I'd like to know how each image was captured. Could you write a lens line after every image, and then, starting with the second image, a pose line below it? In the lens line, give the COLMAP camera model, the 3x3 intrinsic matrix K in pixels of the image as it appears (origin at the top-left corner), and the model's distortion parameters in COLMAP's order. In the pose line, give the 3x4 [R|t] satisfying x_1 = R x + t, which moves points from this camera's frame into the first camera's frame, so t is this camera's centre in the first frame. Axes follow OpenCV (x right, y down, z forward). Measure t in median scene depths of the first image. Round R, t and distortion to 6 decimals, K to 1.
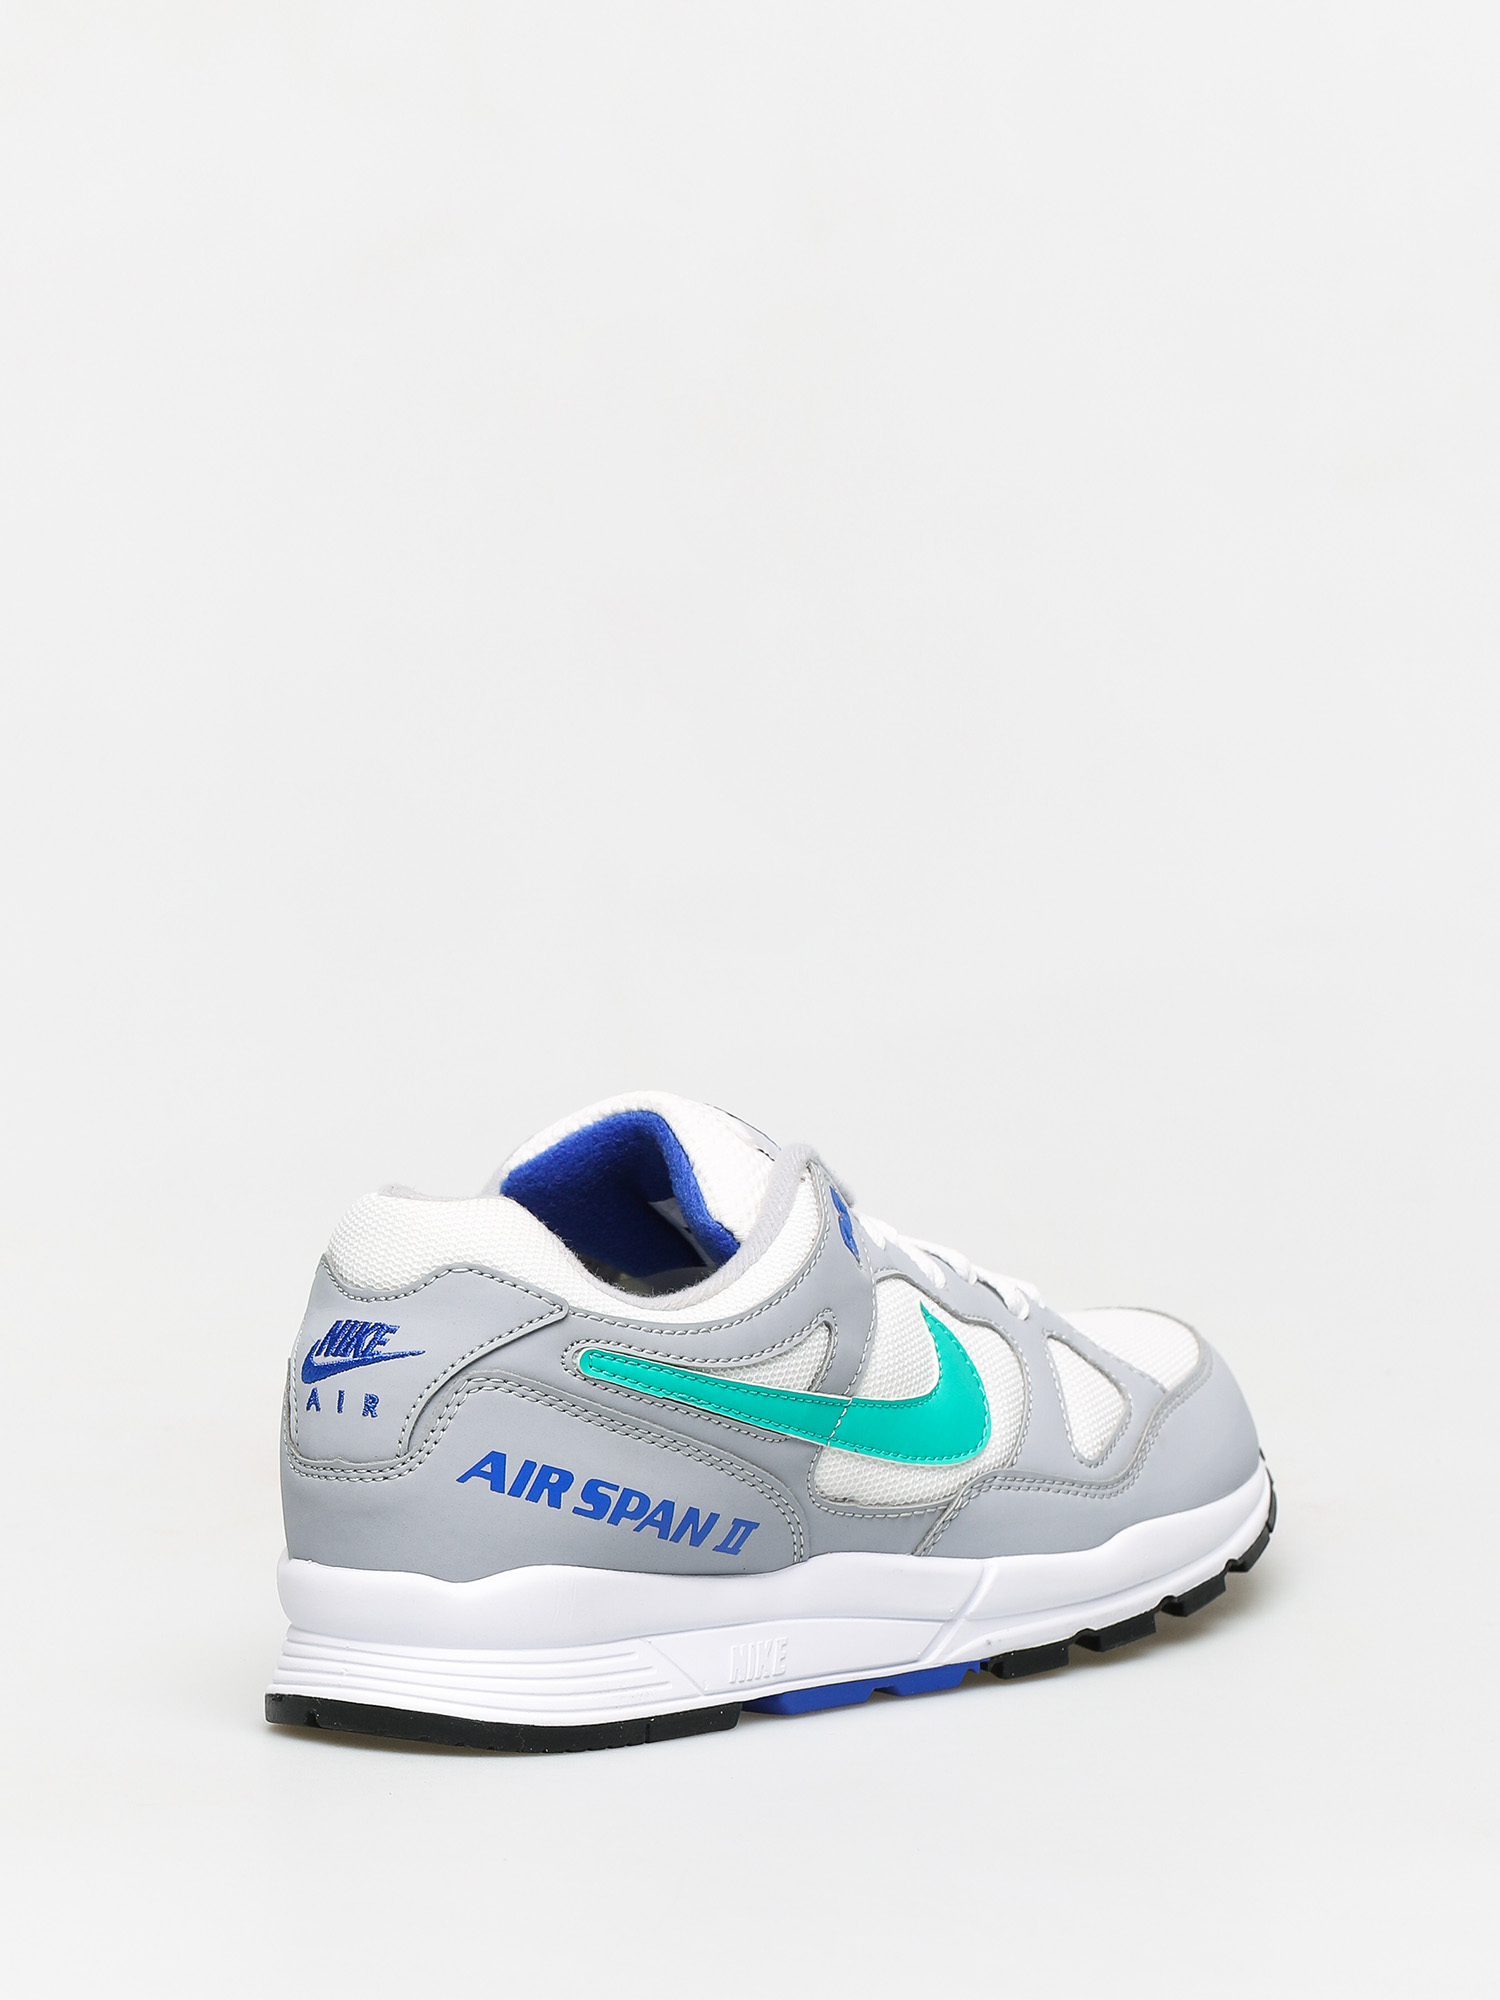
lens RADIAL K [[7370.0, 0, 749.4], [0, 7370.0, 999.4], [0, 0, 1]] dist [0.130989, 0.000000]
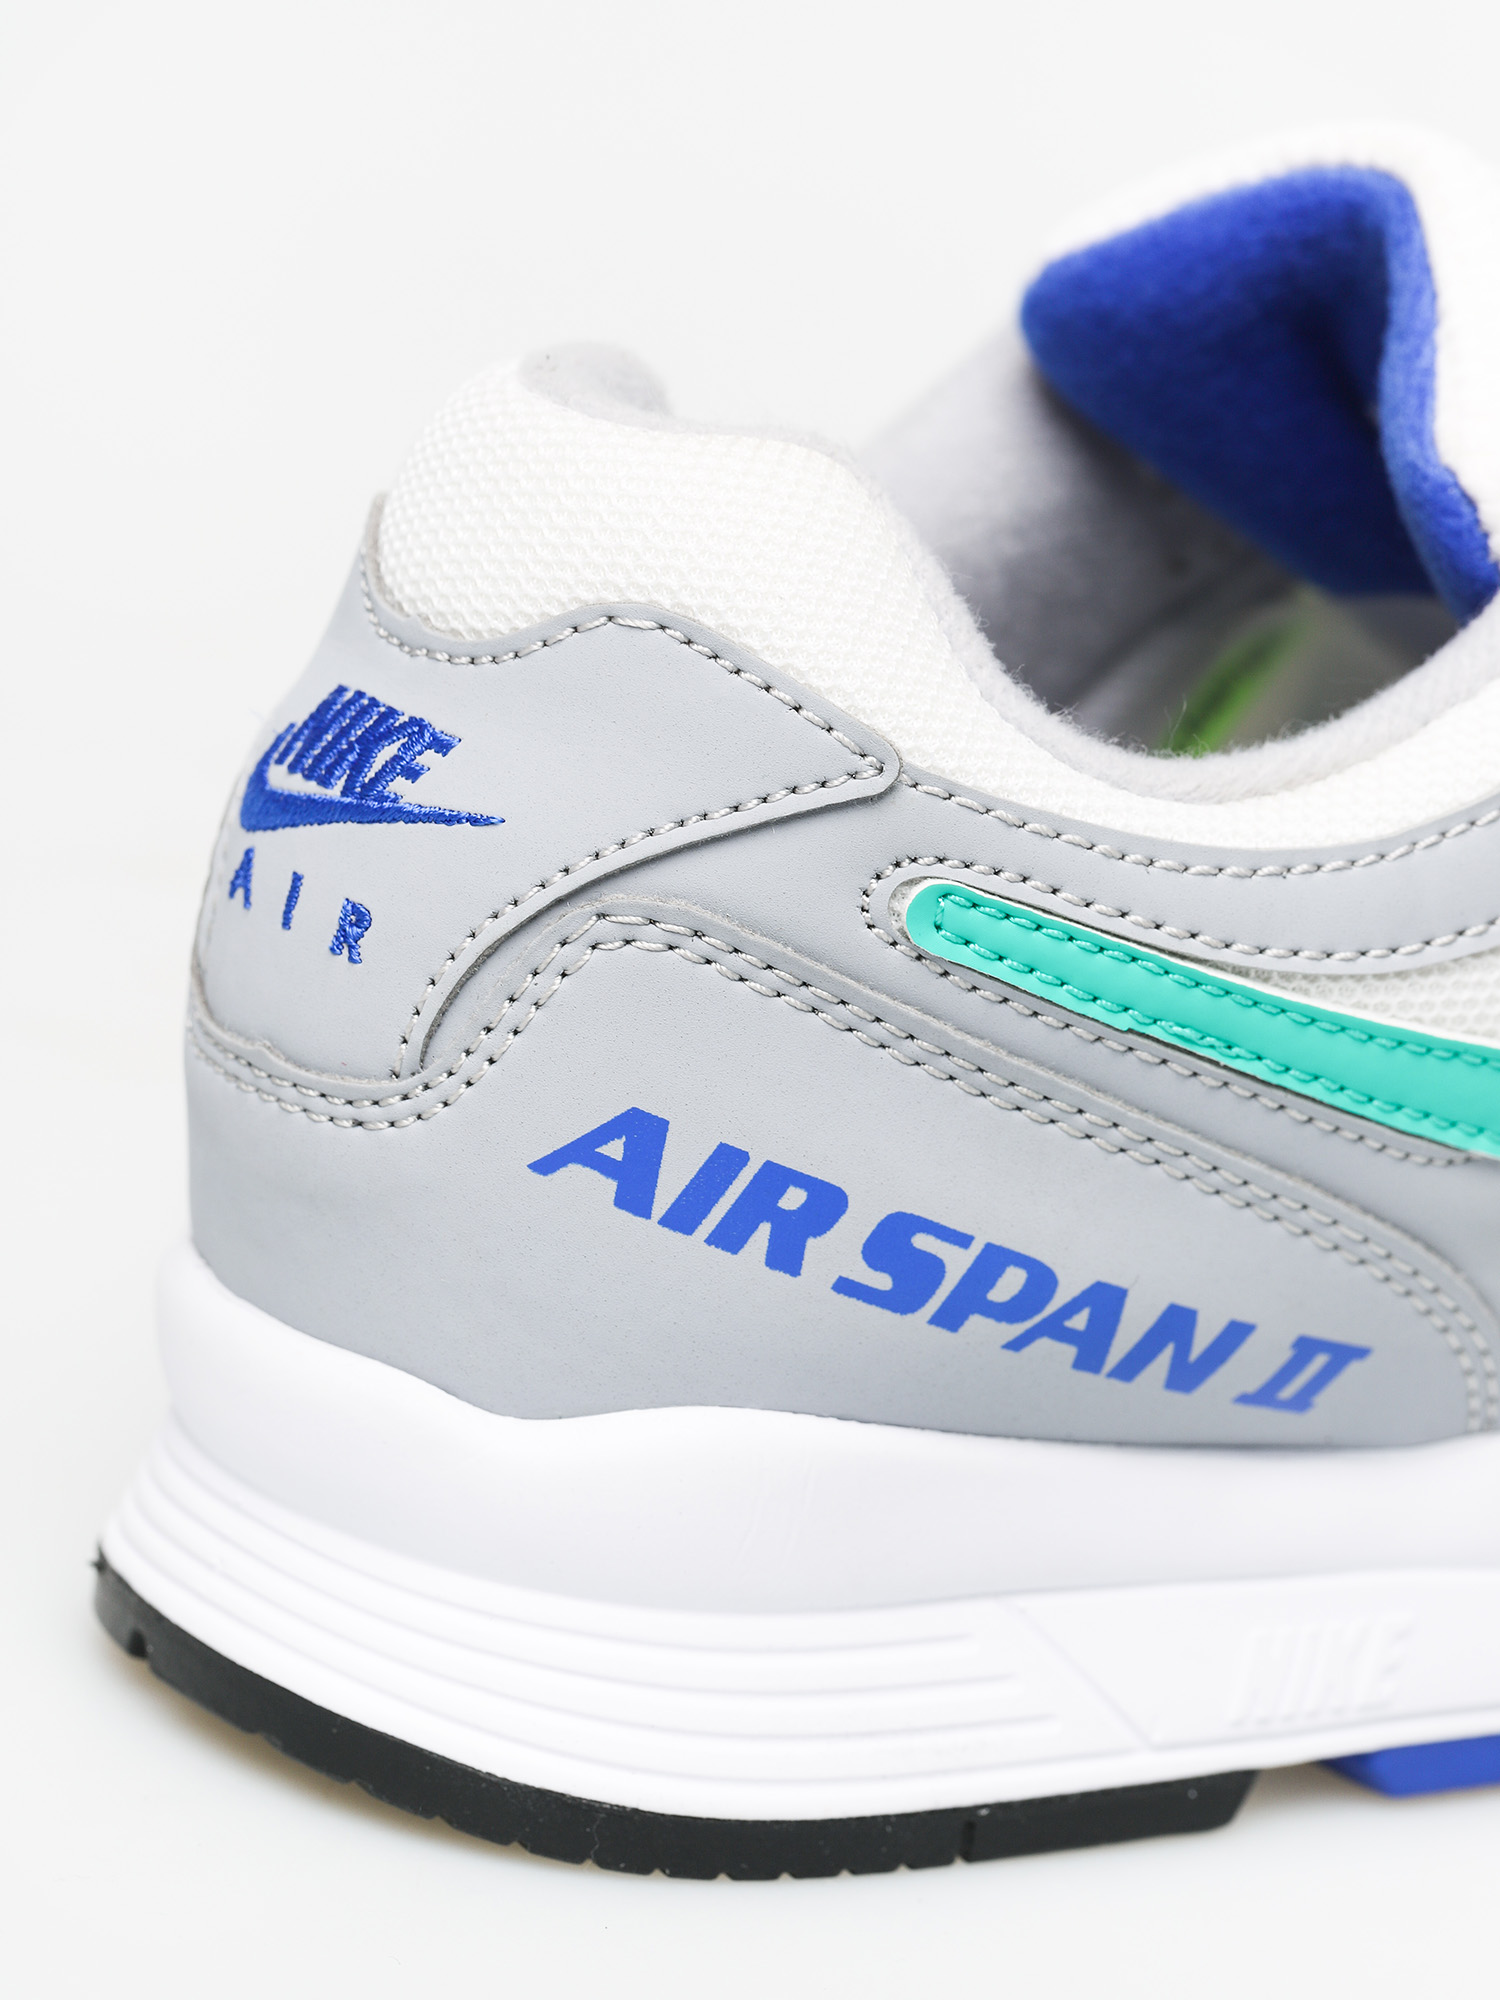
lens RADIAL K [[7370.0, 0, 756.3], [0, 7370.0, 1001.4], [0, 0, 1]] dist [0.130989, 0.000000]
pose [[0.962925, 0.184334, -0.196967, 0.045106], [-0.148162, 0.971527, 0.184888, -0.015483], [0.225440, -0.148851, 0.962819, 0.631207]]
